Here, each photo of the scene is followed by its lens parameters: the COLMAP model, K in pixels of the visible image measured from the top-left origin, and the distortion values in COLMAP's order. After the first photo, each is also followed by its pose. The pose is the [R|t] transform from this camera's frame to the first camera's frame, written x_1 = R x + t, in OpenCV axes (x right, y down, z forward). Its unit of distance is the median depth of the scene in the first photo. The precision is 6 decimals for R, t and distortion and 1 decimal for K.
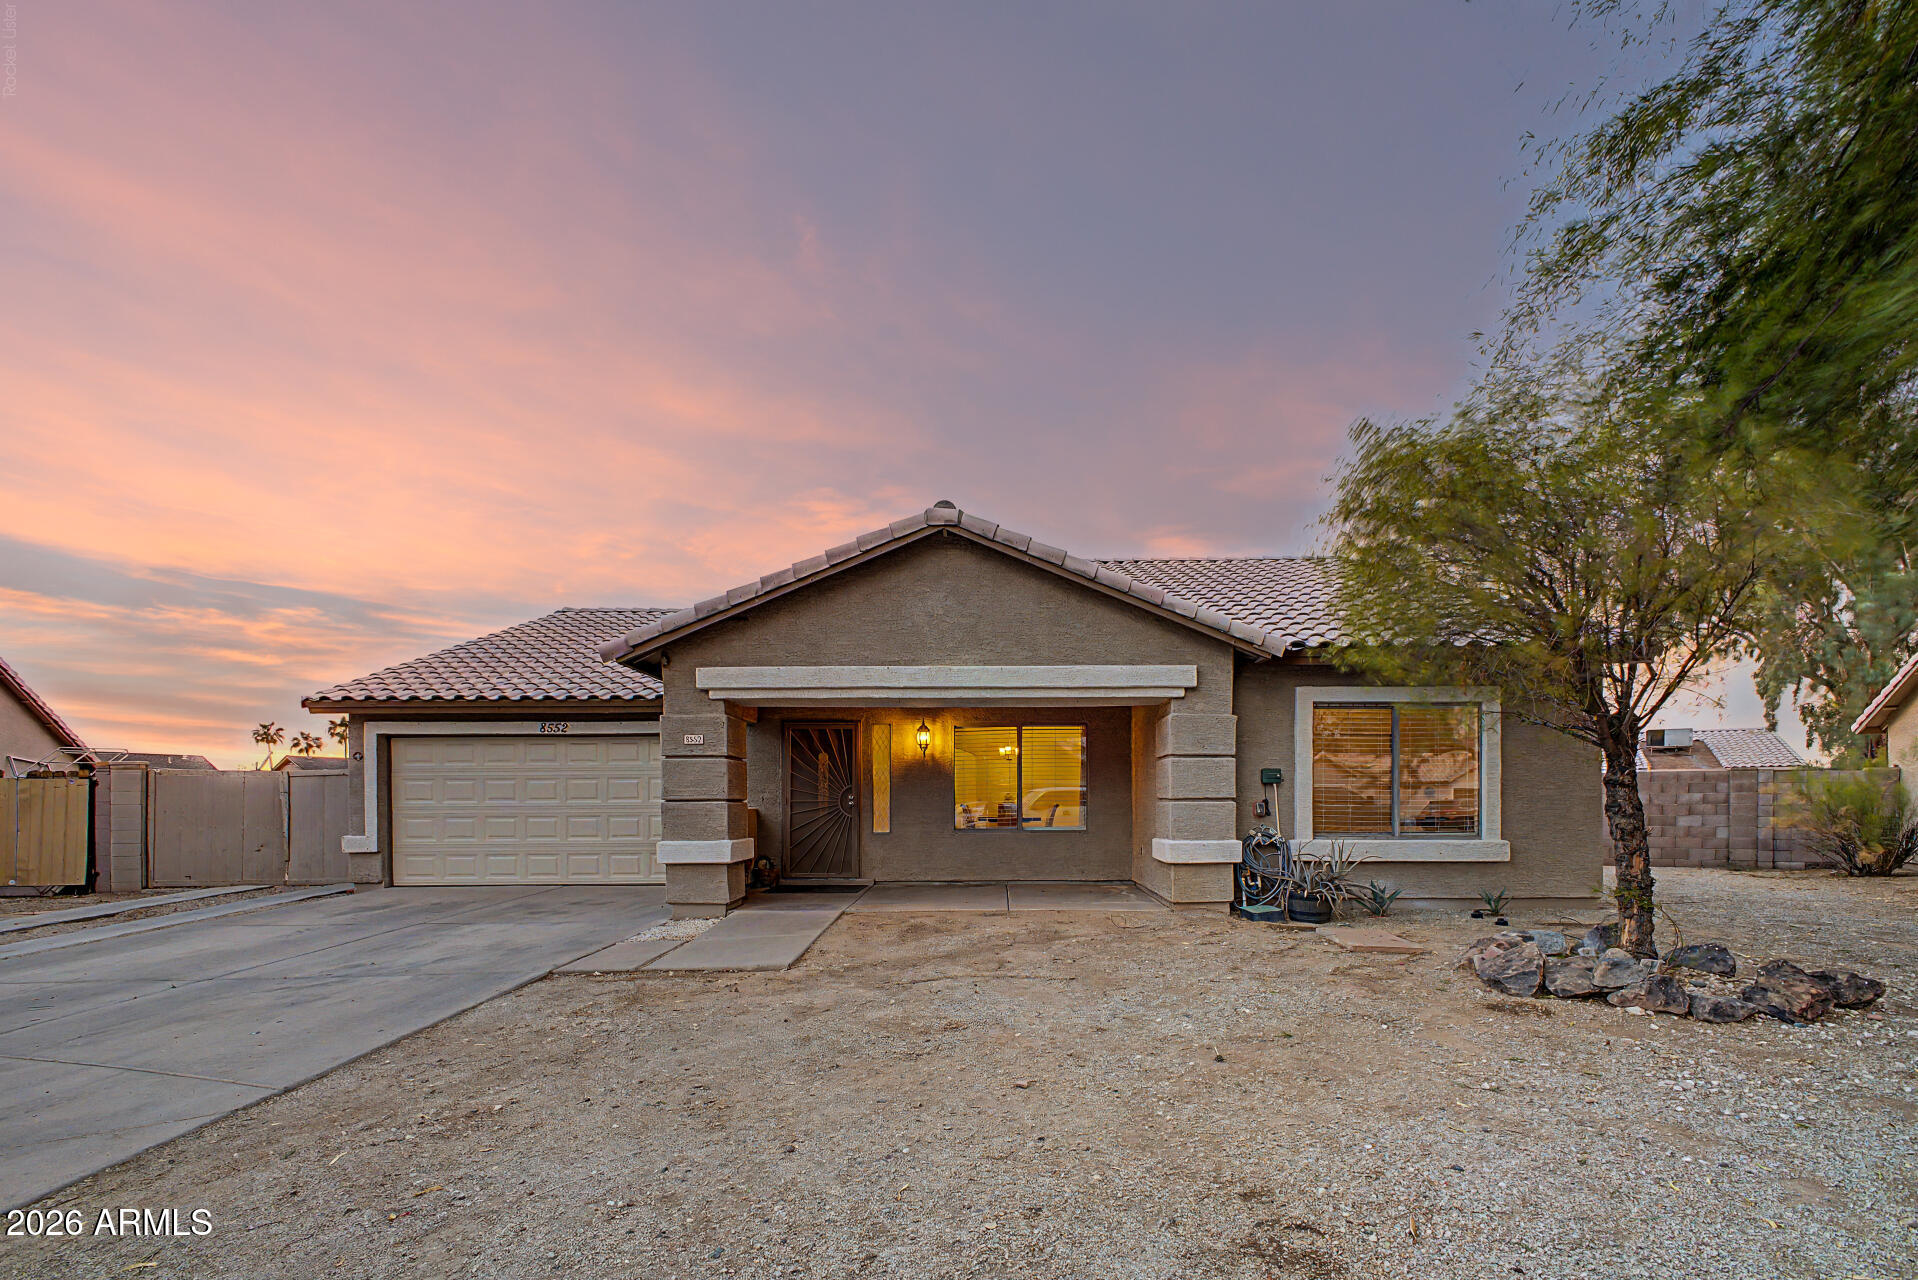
lens RADIAL K [[832.6, 0, 962.5], [0, 832.6, 782.1], [0, 0, 1]] dist [0.010024, -0.000291]
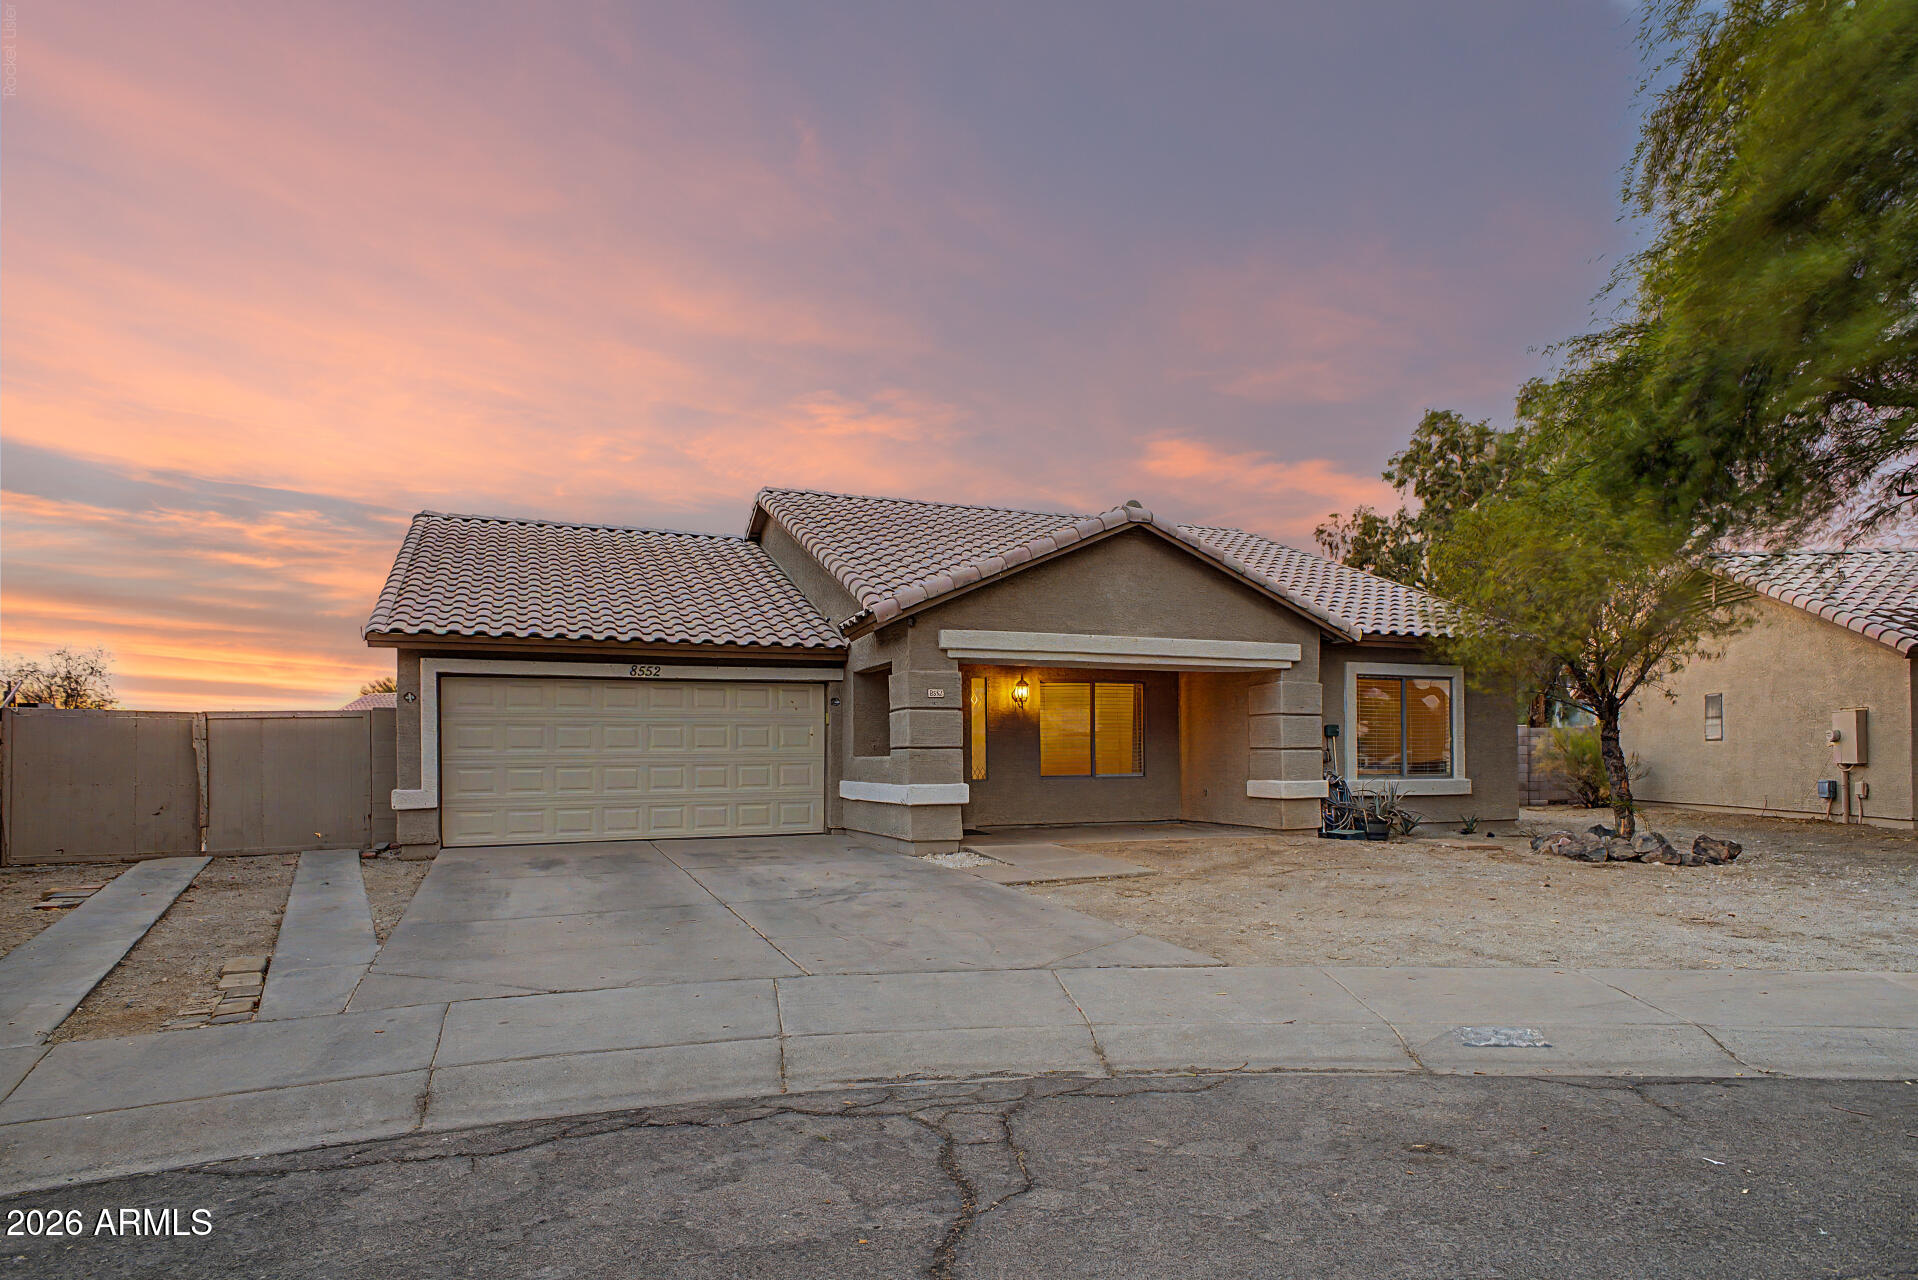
lens RADIAL K [[1099.3, 0, 953.8], [0, 1099.3, 717.0], [0, 0, 1]] dist [0.040294, -0.000133]
pose [[0.918560, 0.013266, 0.395060, -0.786060], [-0.008900, 0.999877, -0.012883, -0.001256], [-0.395182, 0.008317, 0.918565, -0.317153]]
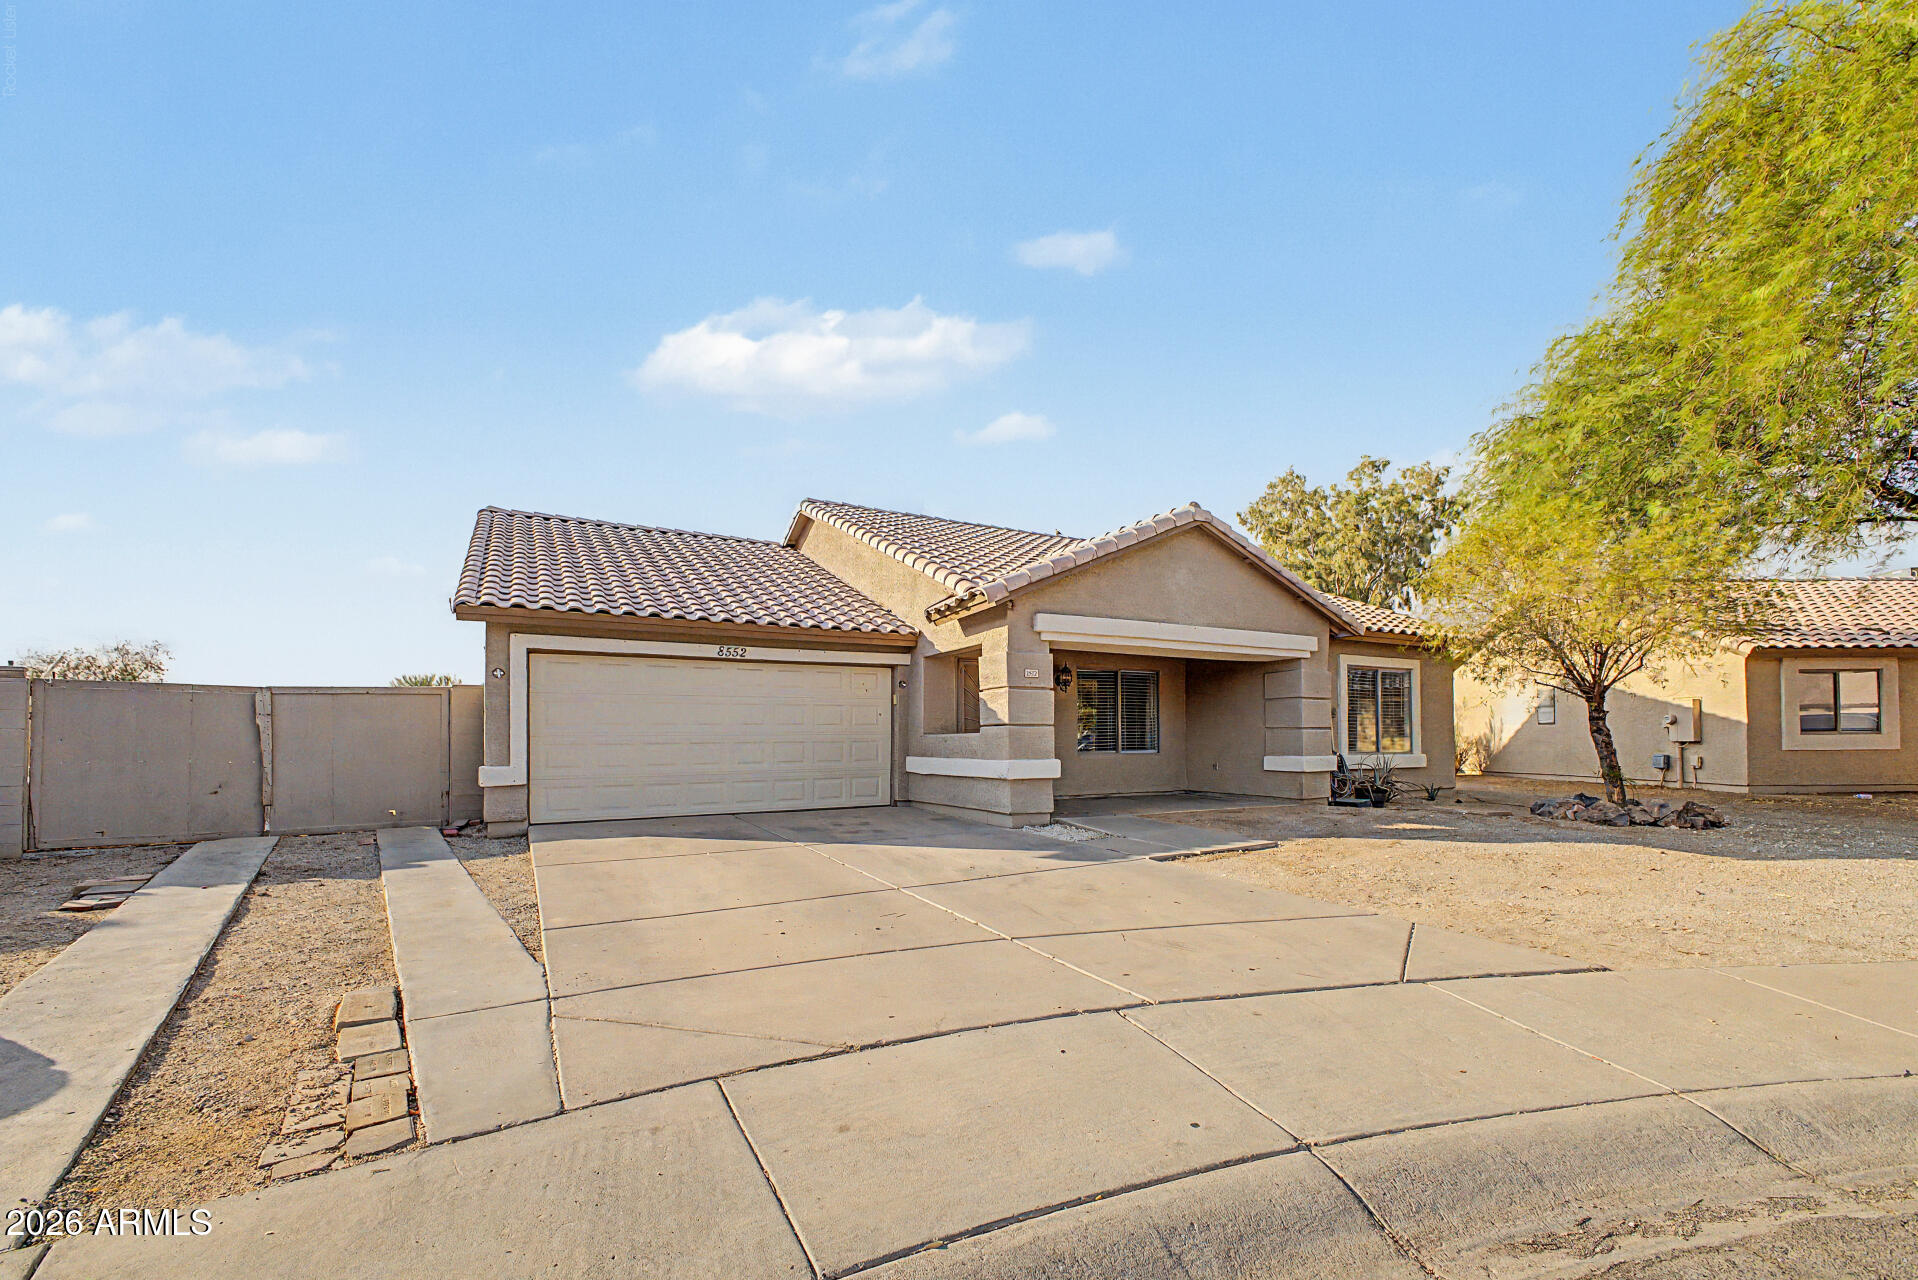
lens RADIAL K [[817.9, 0, 964.8], [0, 817.9, 717.9], [0, 0, 1]] dist [0.025183, 0.000130]
pose [[0.863358, 0.013003, 0.504425, -0.876128], [-0.011664, 0.999915, -0.005811, 0.016765], [-0.504458, -0.000867, 0.863436, 0.051846]]
